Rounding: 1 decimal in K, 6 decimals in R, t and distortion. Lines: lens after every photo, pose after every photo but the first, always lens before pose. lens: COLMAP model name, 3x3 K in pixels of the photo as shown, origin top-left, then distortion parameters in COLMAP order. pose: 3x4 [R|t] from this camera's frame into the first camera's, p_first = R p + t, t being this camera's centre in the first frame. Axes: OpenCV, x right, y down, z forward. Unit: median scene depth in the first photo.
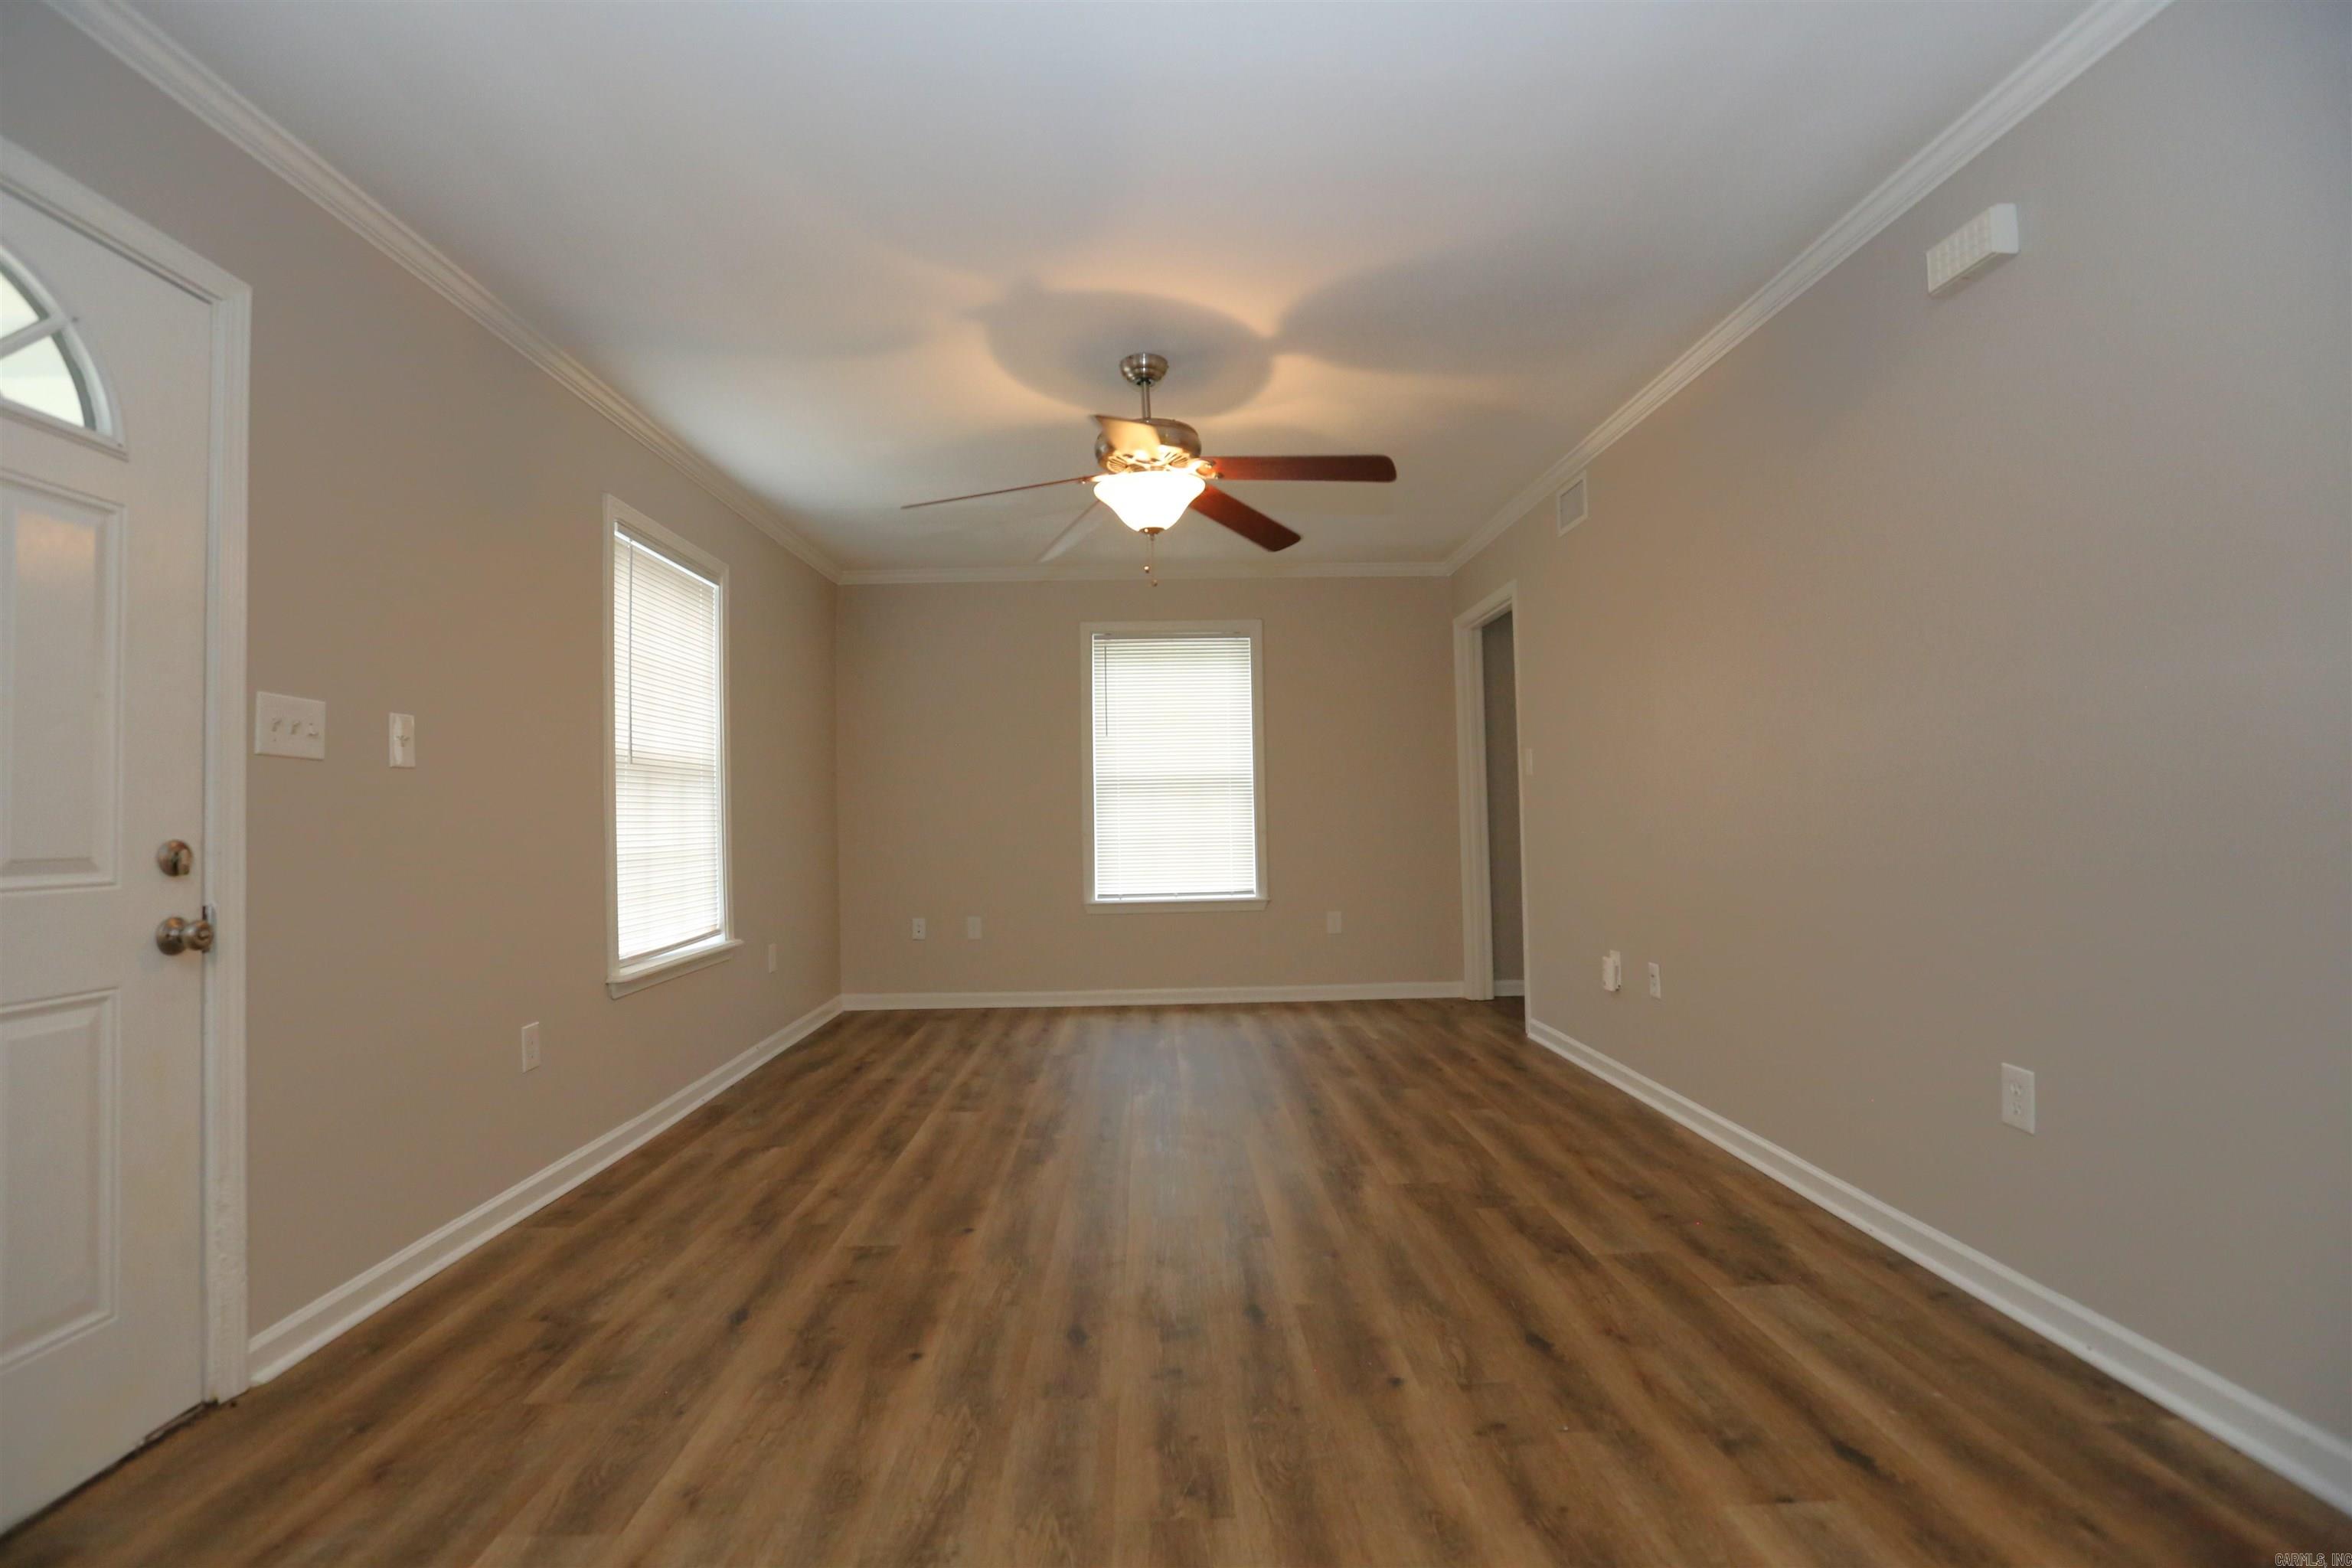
lens RADIAL K [[1067.0, 0, 1165.2], [0, 1067.0, 778.3], [0, 0, 1]] dist [-0.062285, 0.028809]
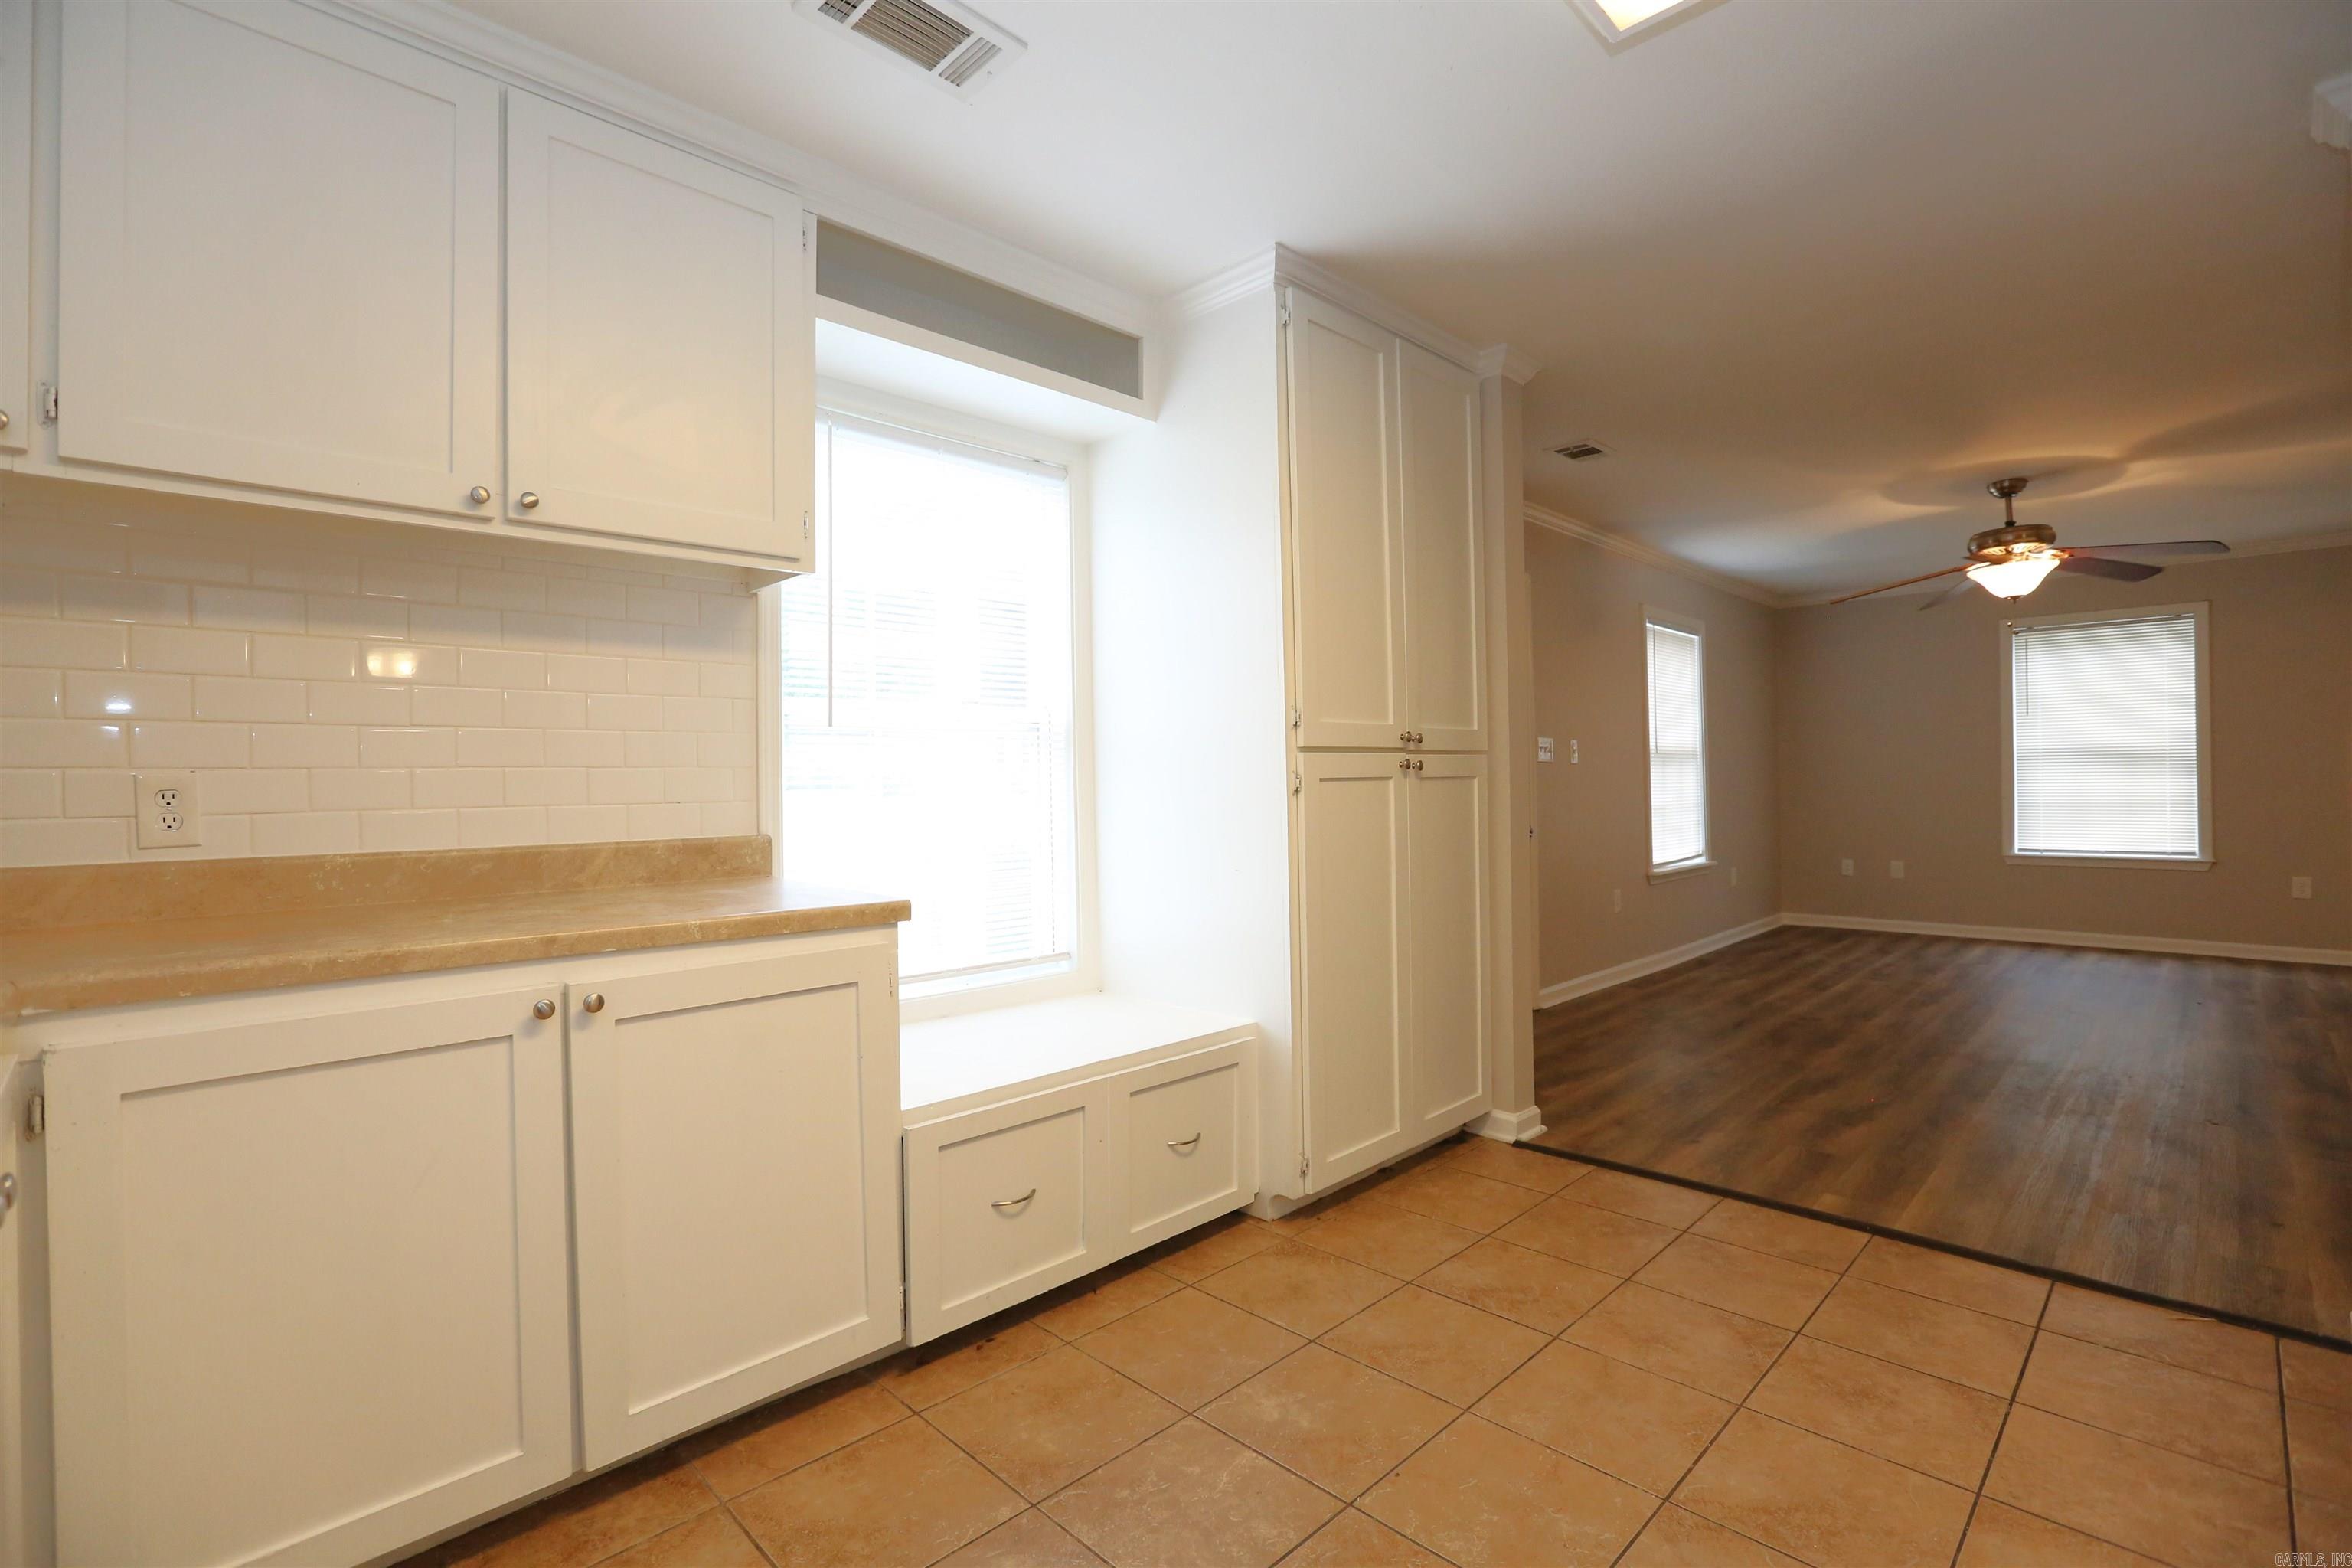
lens RADIAL K [[1067.0, 0, 1165.2], [0, 1067.0, 778.3], [0, 0, 1]] dist [-0.062285, 0.028809]
pose [[0.685079, 0.008260, -0.728422, 0.168944], [0.024857, 0.999088, 0.034707, -0.043460], [0.728045, -0.041883, 0.684249, -0.637777]]
